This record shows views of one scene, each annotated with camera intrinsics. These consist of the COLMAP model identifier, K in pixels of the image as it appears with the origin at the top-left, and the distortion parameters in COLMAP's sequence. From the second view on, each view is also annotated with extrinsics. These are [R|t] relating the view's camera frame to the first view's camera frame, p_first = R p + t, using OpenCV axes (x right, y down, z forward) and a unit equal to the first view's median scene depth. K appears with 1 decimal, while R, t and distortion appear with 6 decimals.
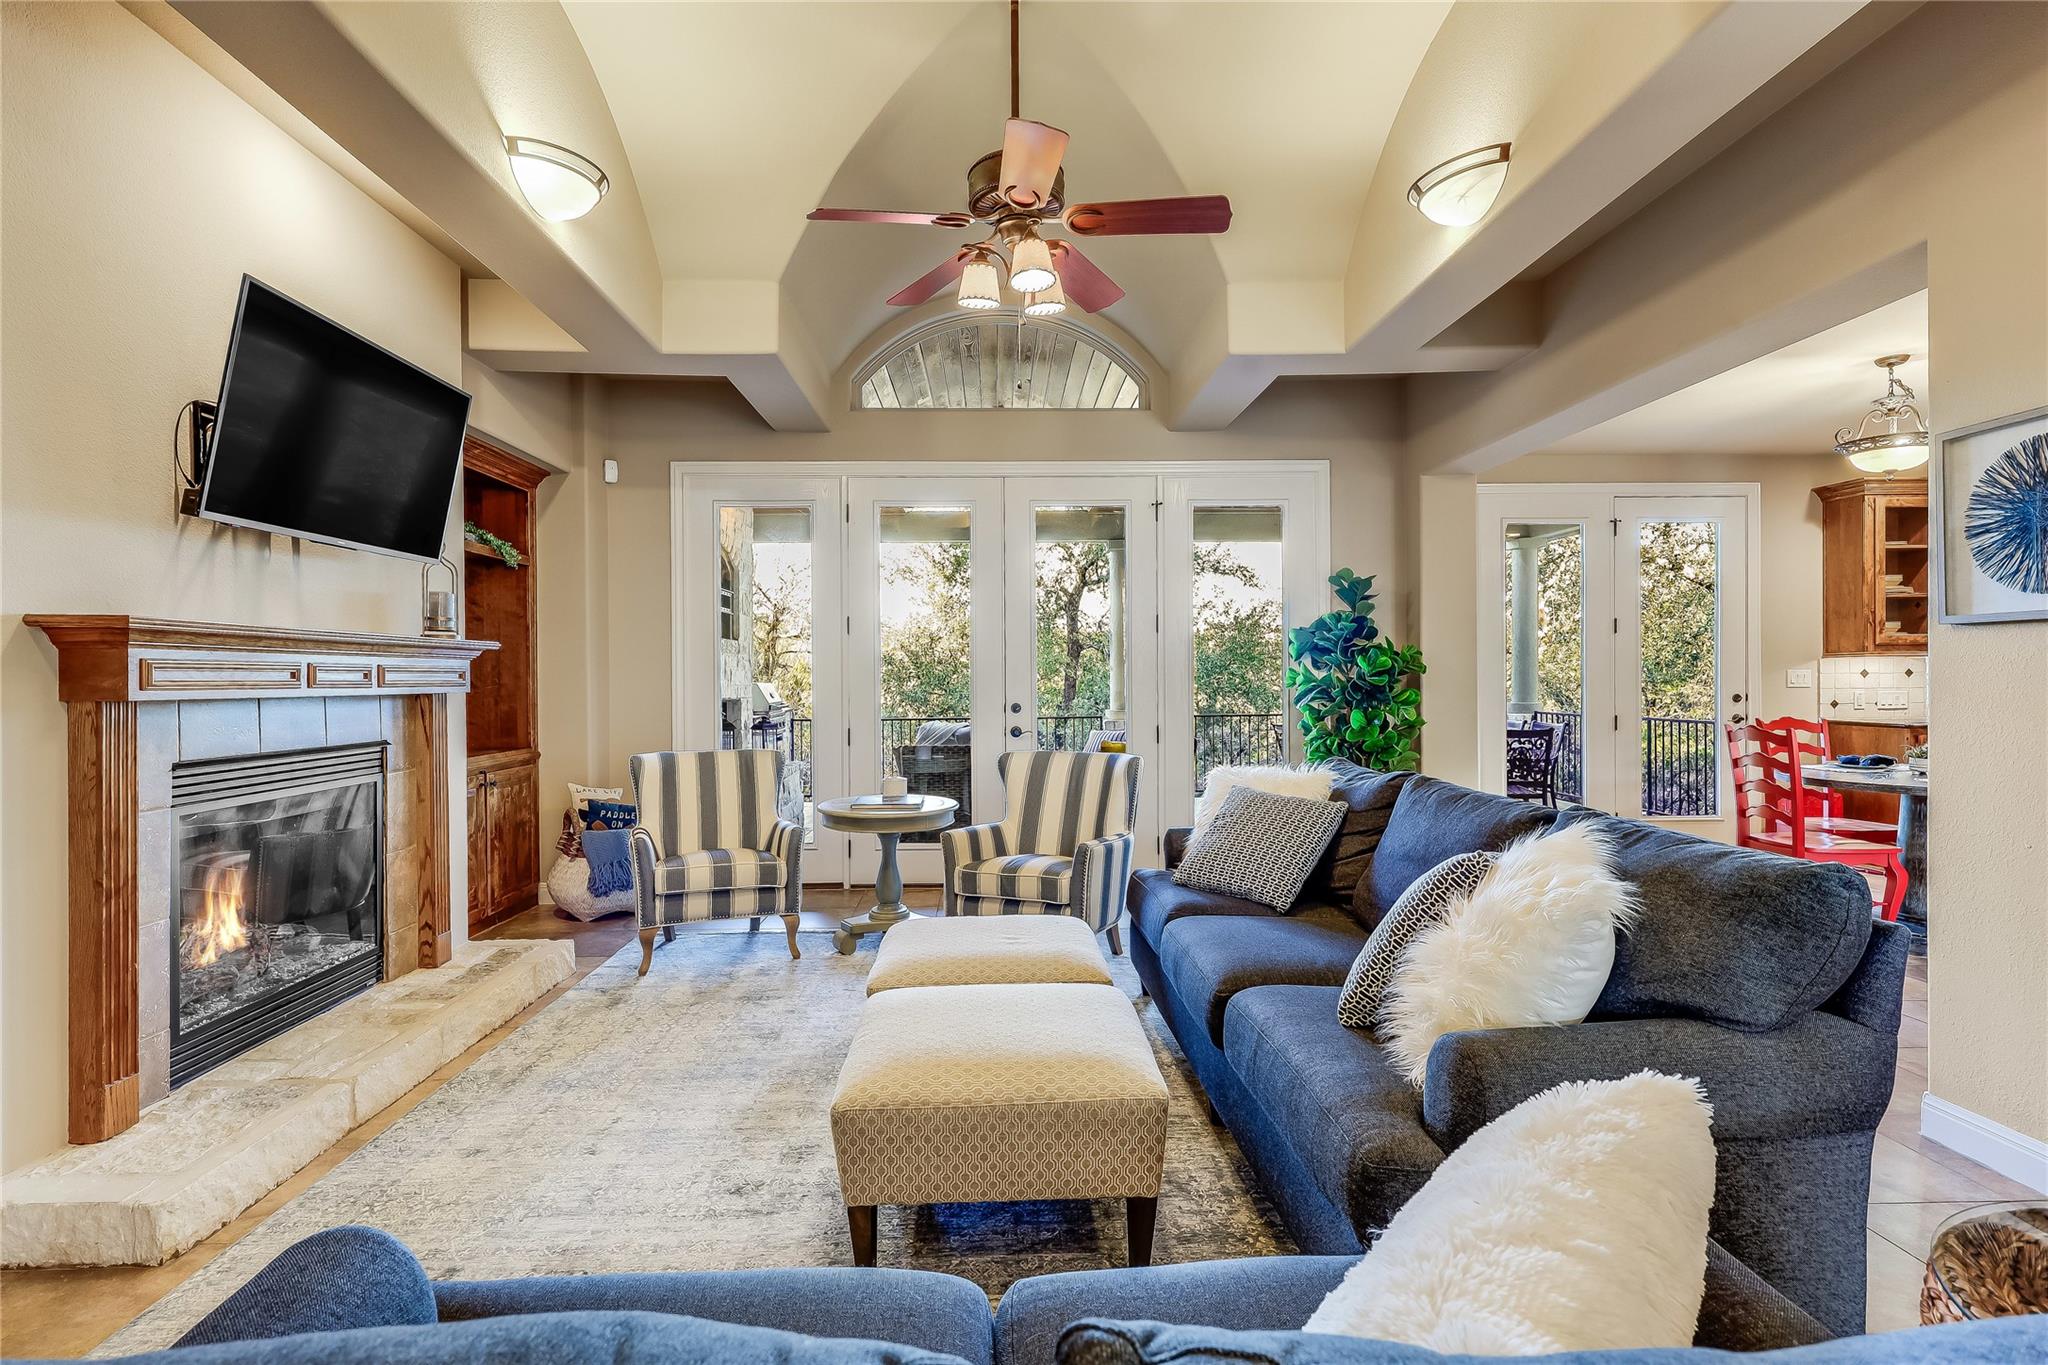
lens RADIAL K [[965.0, 0, 1017.2], [0, 965.0, 680.8], [0, 0, 1]] dist [0.000537, -0.000211]
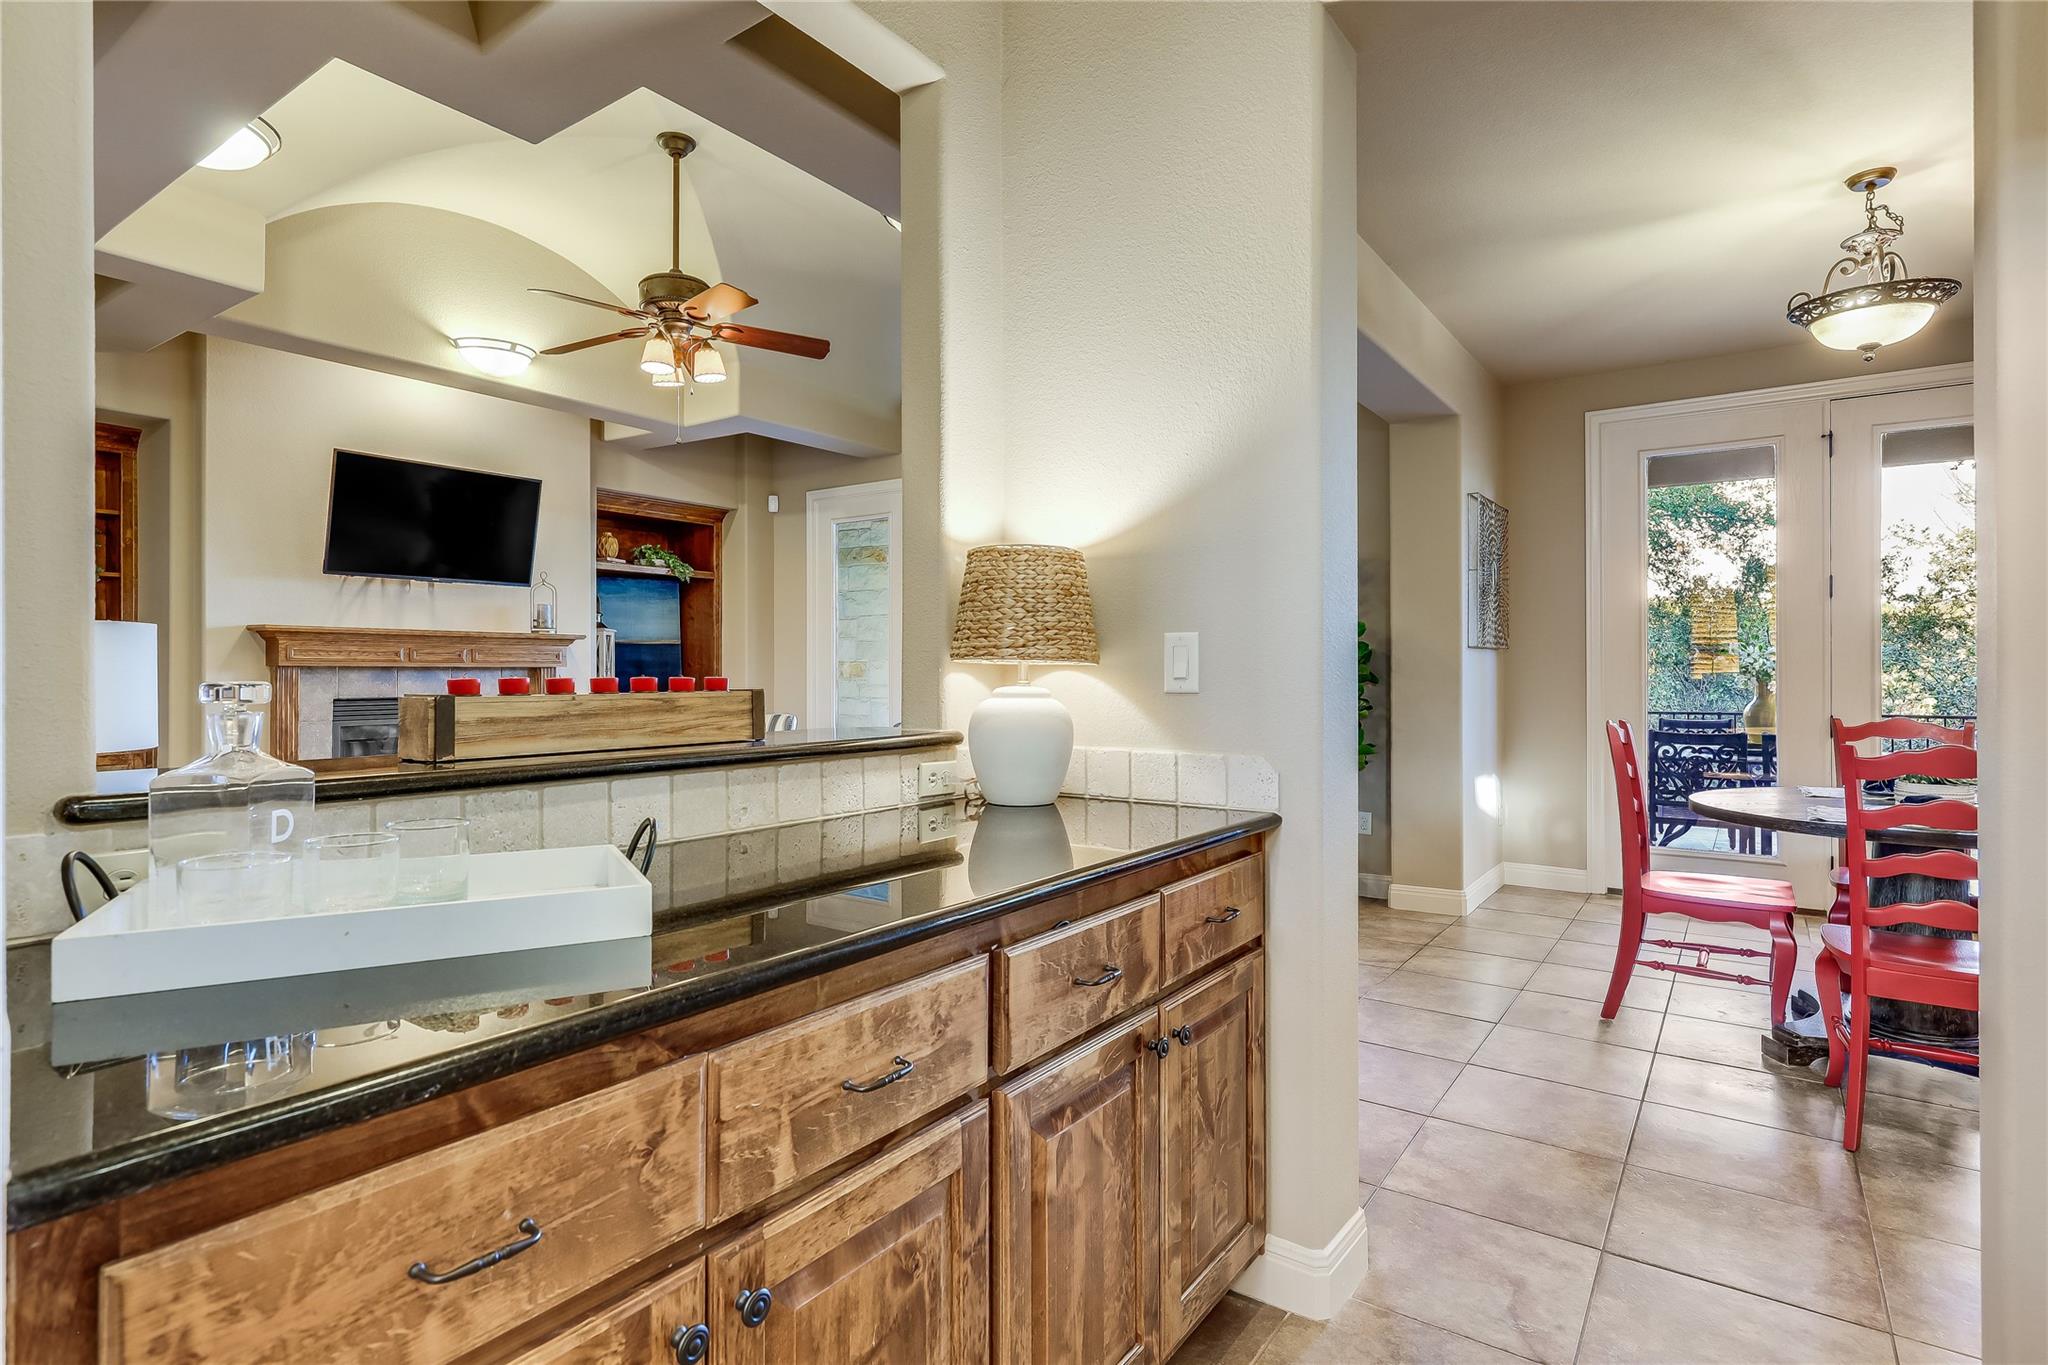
lens RADIAL K [[1040.5, 0, 1029.5], [0, 1040.5, 665.4], [0, 0, 1]] dist [-0.016726, -0.000177]
pose [[0.800092, 0.002820, -0.599870, 1.113932], [-0.006950, 0.999965, -0.004569, 0.011725], [0.599837, 0.007825, 0.800084, 0.120962]]
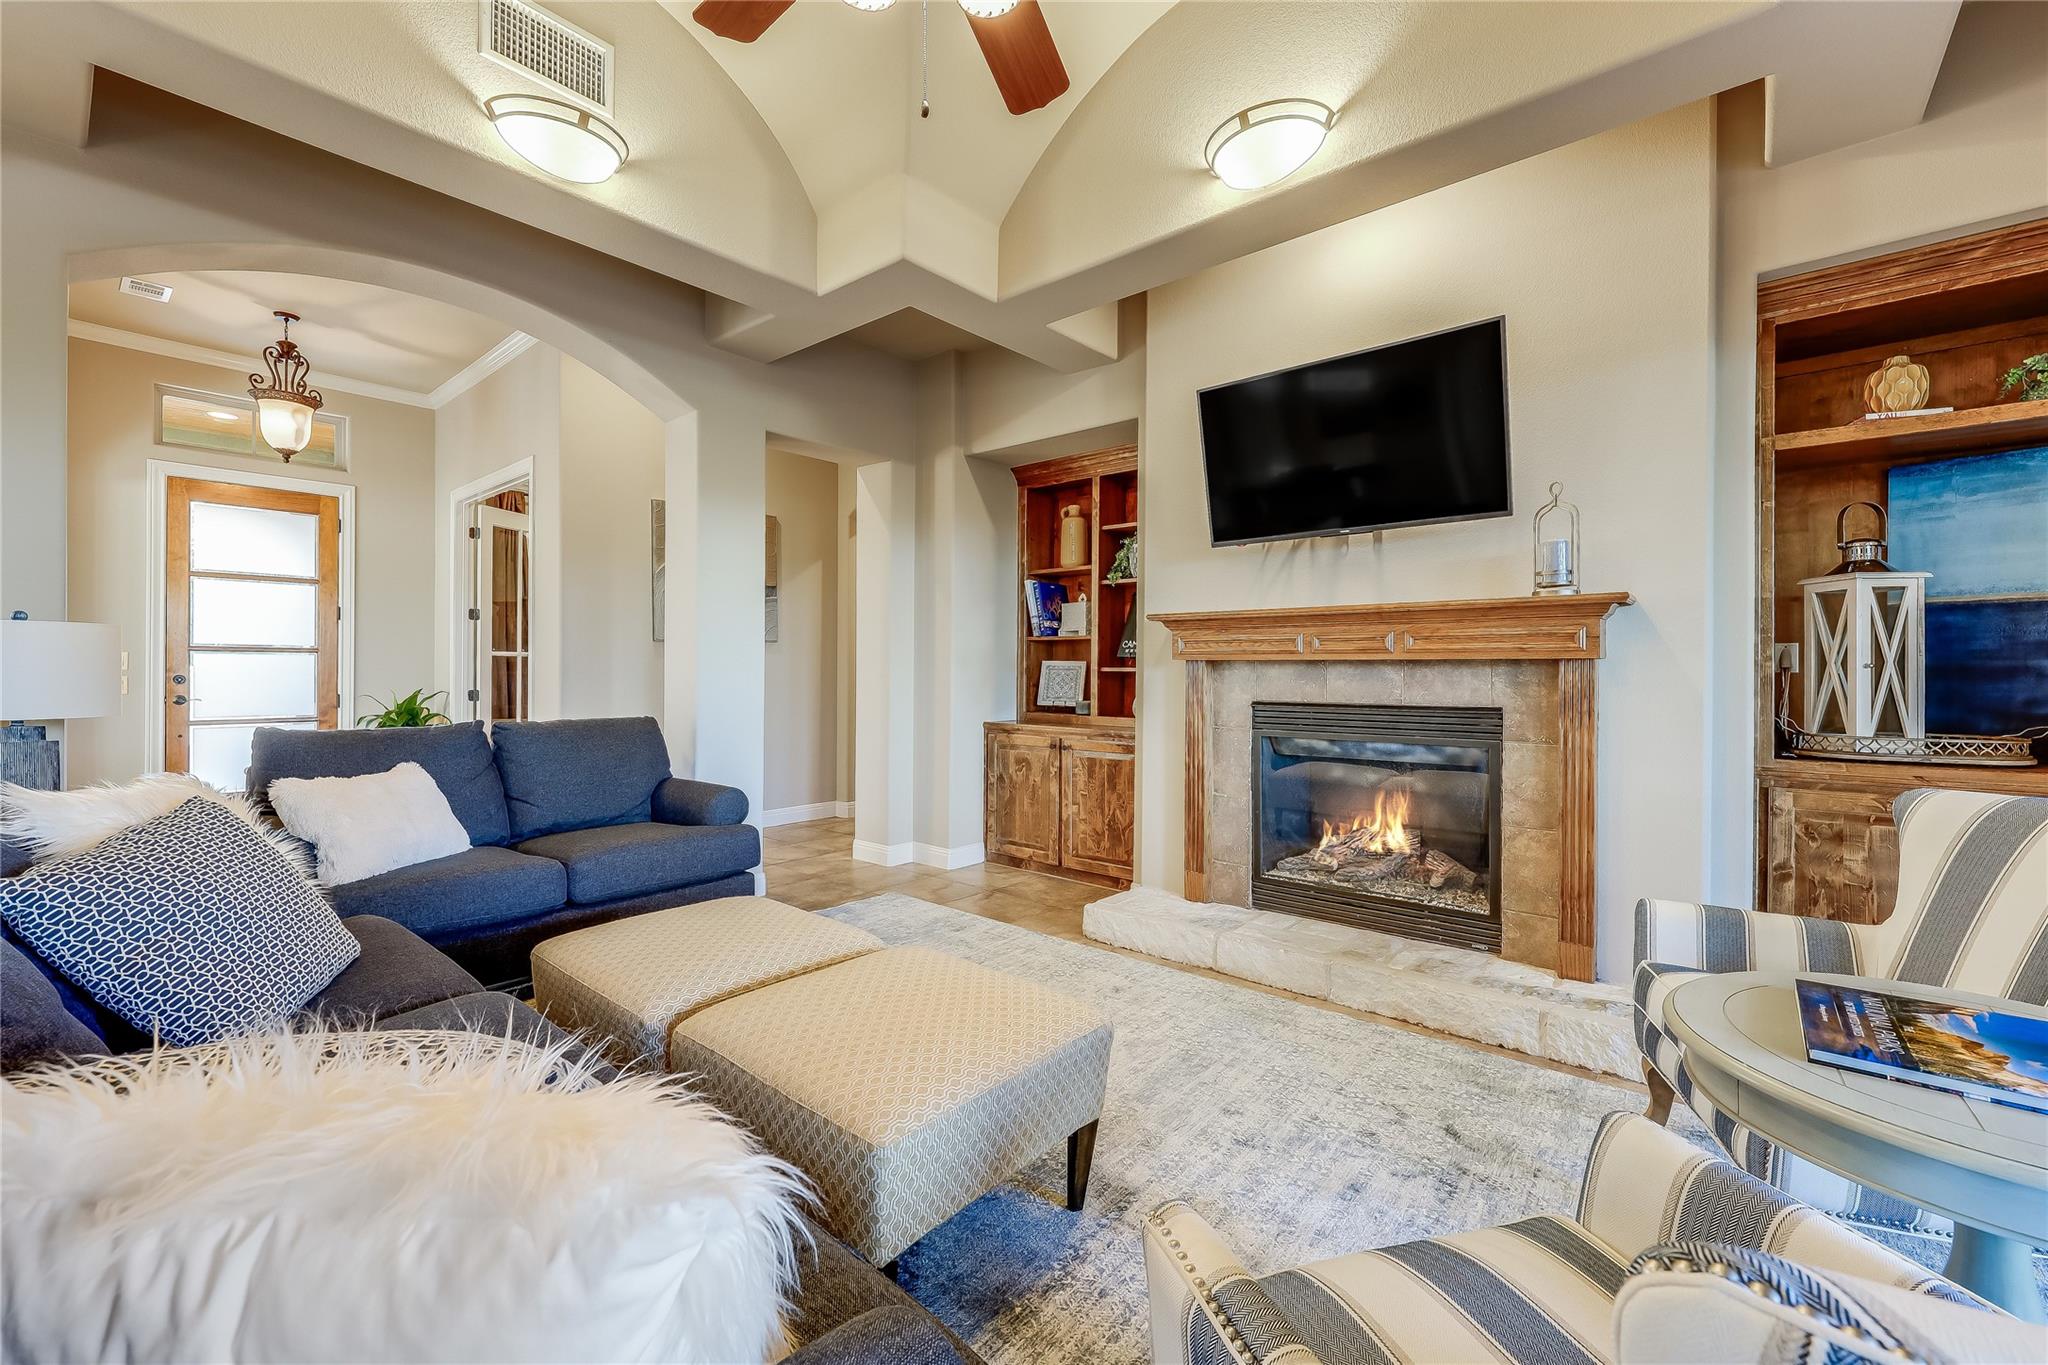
lens RADIAL K [[841.7, 0, 1025.1], [0, 841.7, 667.2], [0, 0, 1]] dist [-0.000128, 0.000239]
pose [[-0.670846, 0.003436, -0.741589, 0.290738], [-0.003148, 0.999967, 0.007481, 0.015695], [0.741590, 0.007353, -0.670813, 1.204997]]
